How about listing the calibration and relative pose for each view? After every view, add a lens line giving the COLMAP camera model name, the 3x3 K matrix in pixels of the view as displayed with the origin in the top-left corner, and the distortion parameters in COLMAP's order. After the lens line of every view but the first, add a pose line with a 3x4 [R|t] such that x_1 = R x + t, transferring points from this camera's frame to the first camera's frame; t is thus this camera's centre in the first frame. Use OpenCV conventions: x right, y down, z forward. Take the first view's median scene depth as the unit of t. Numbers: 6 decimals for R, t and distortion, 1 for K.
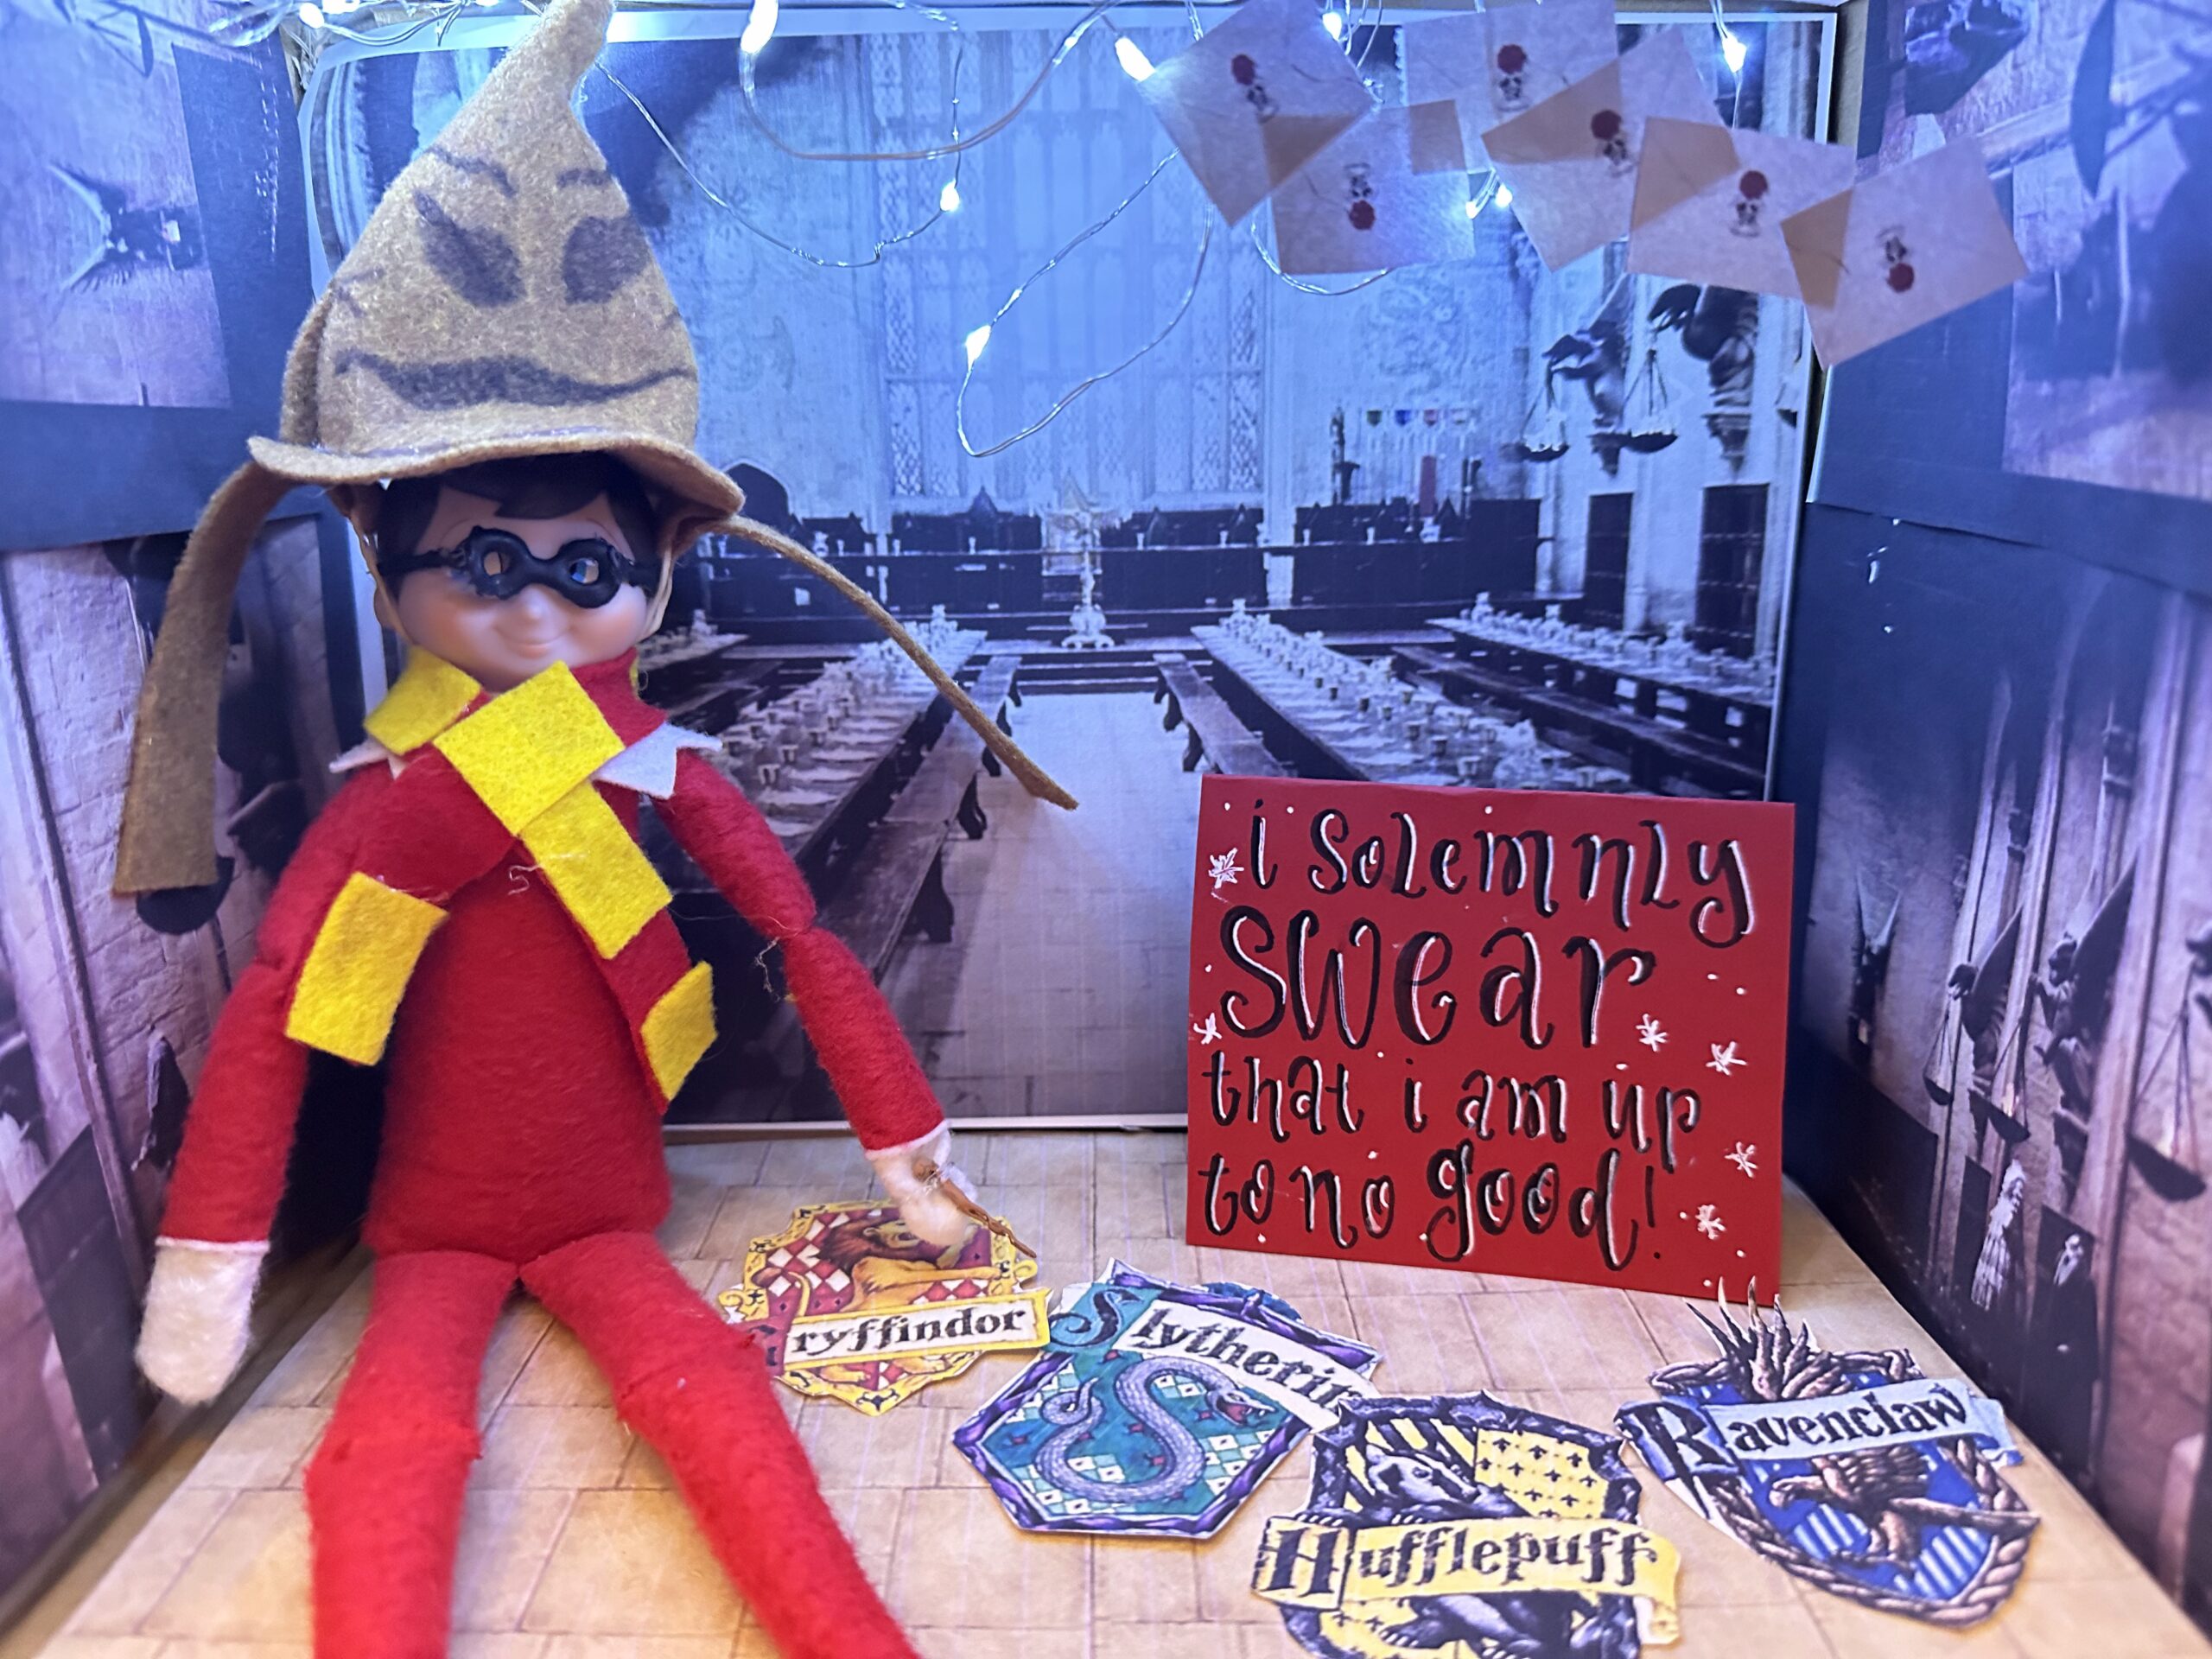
lens RADIAL K [[1544.6, 0, 1106.0], [0, 1544.6, 829.5], [0, 0, 1]] dist [0.111363, 0.000060]
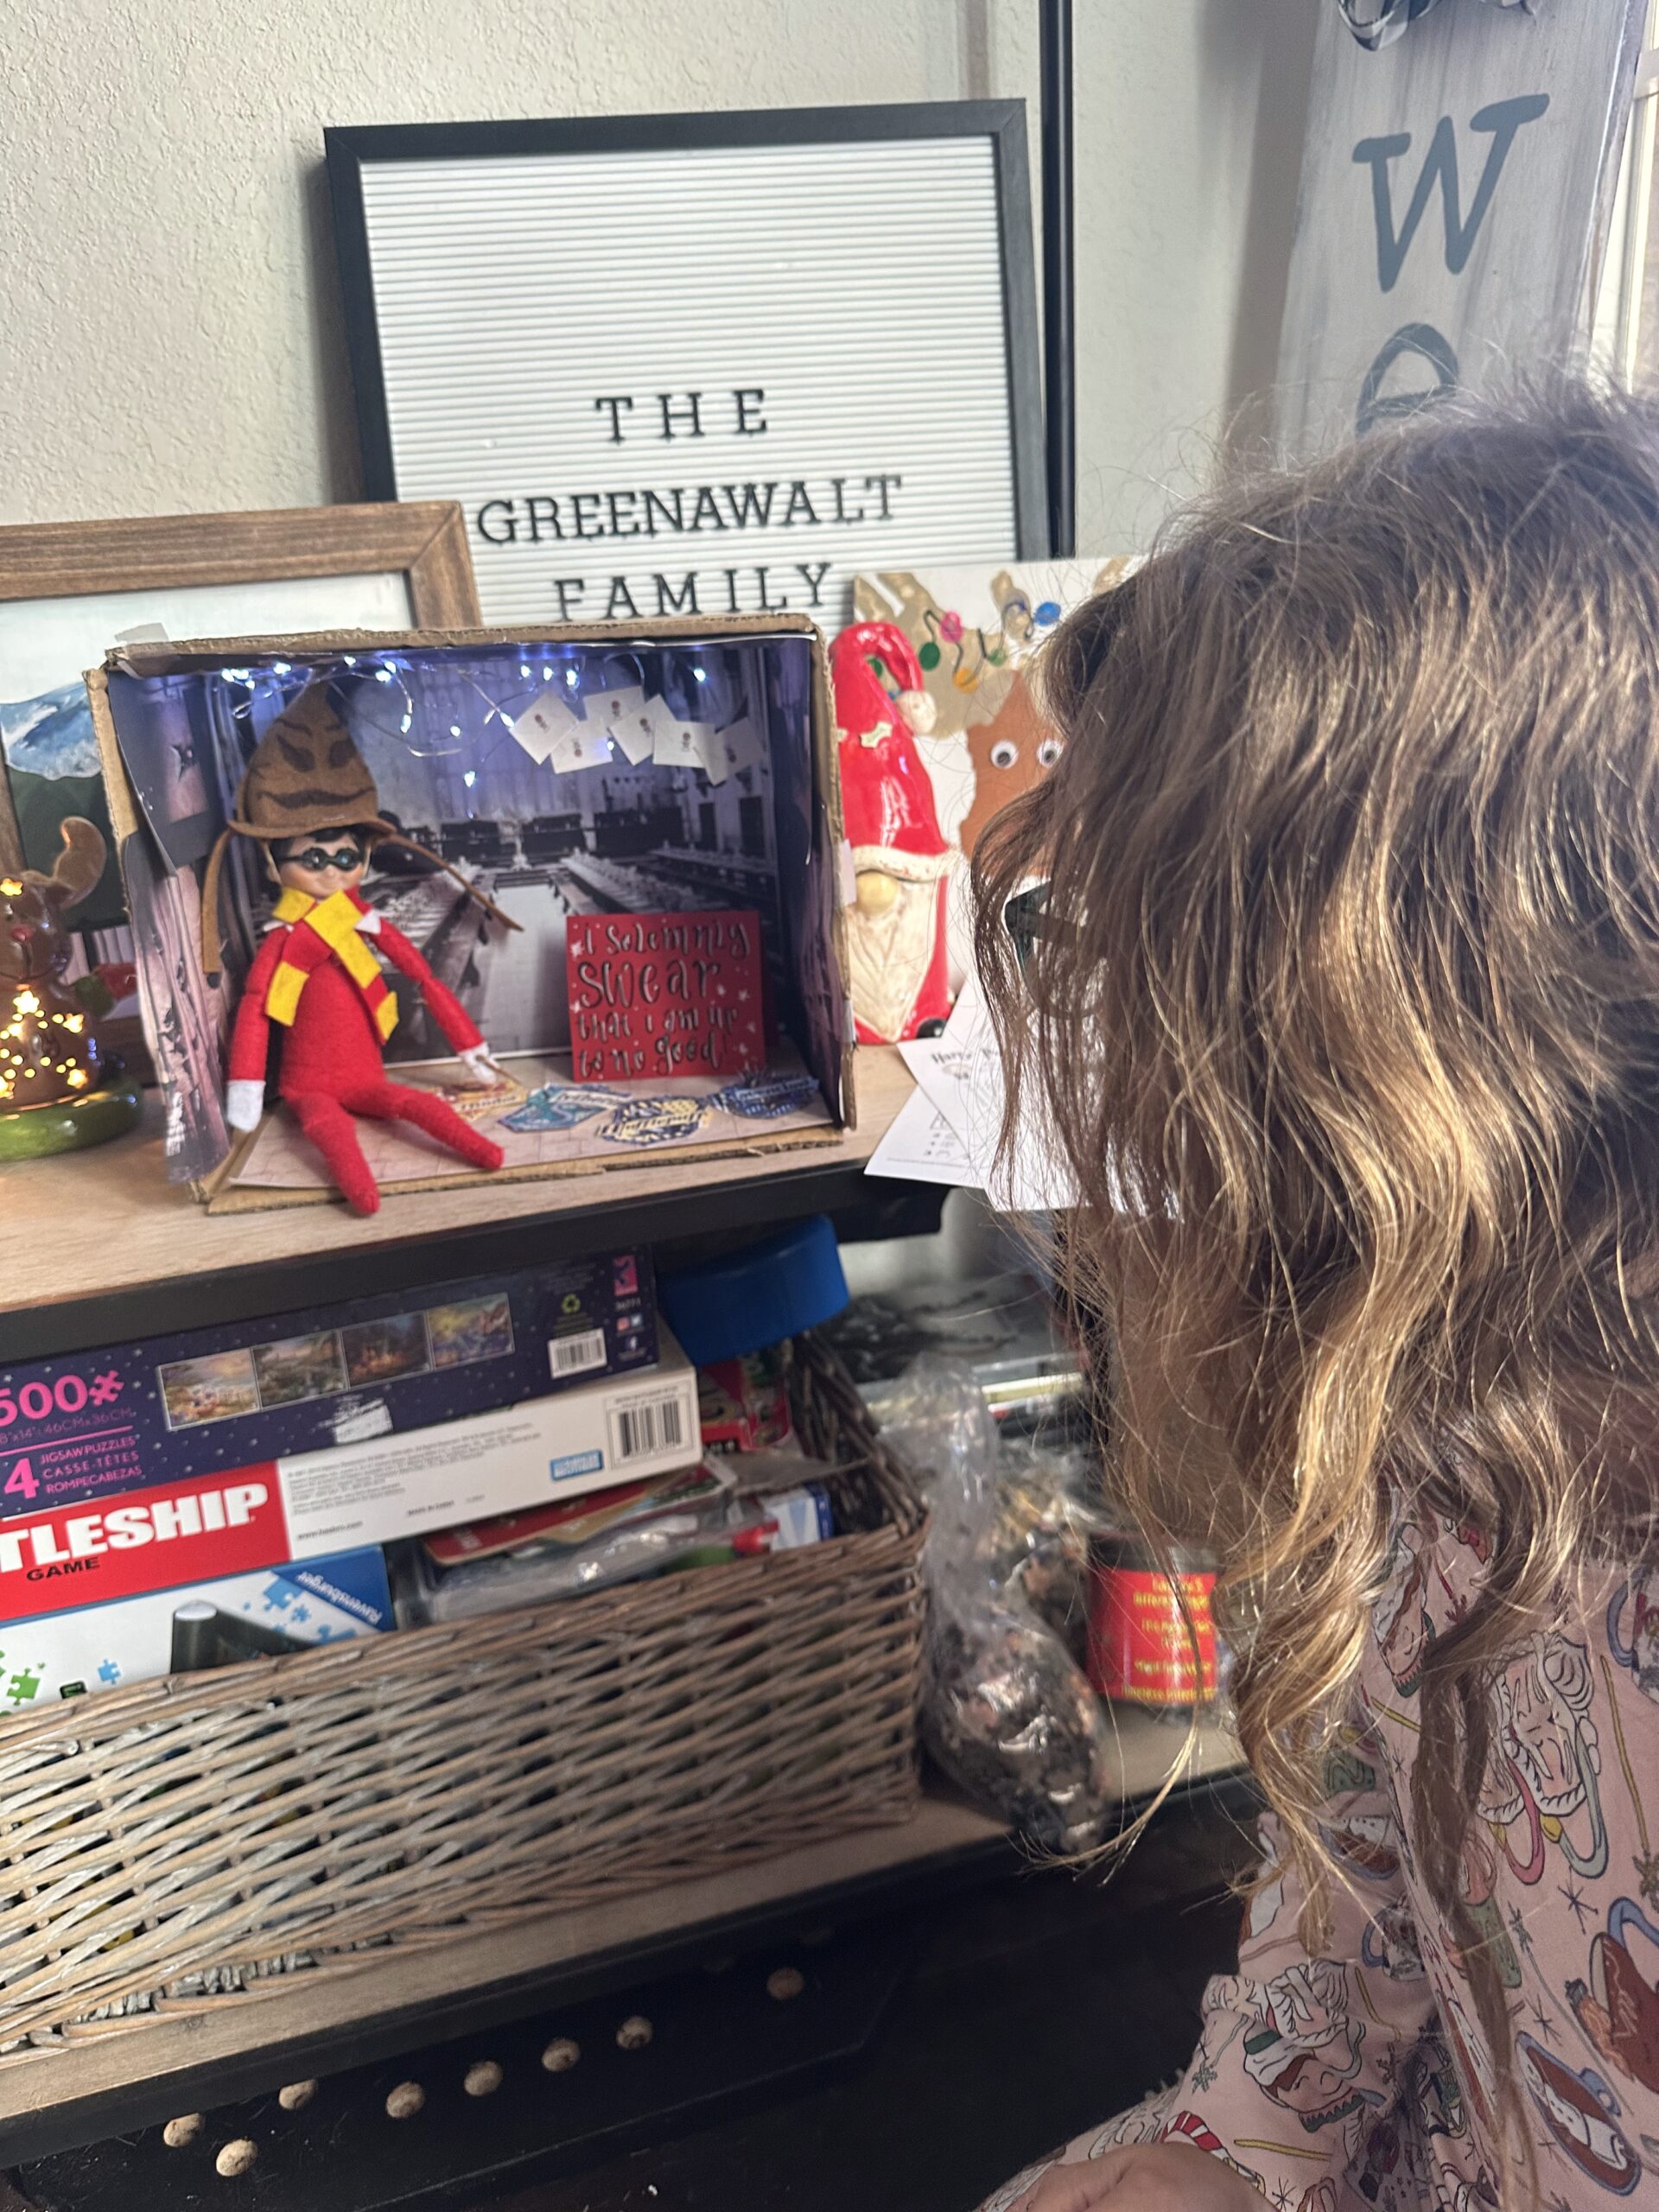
lens RADIAL K [[1544.6, 0, 829.5], [0, 1544.6, 1106.0], [0, 0, 1]] dist [0.111363, 0.000060]
pose [[0.988003, -0.088859, 0.126308, 0.140794], [0.079152, 0.993655, 0.079908, 0.117978], [-0.132607, -0.068952, 0.988767, -1.778911]]
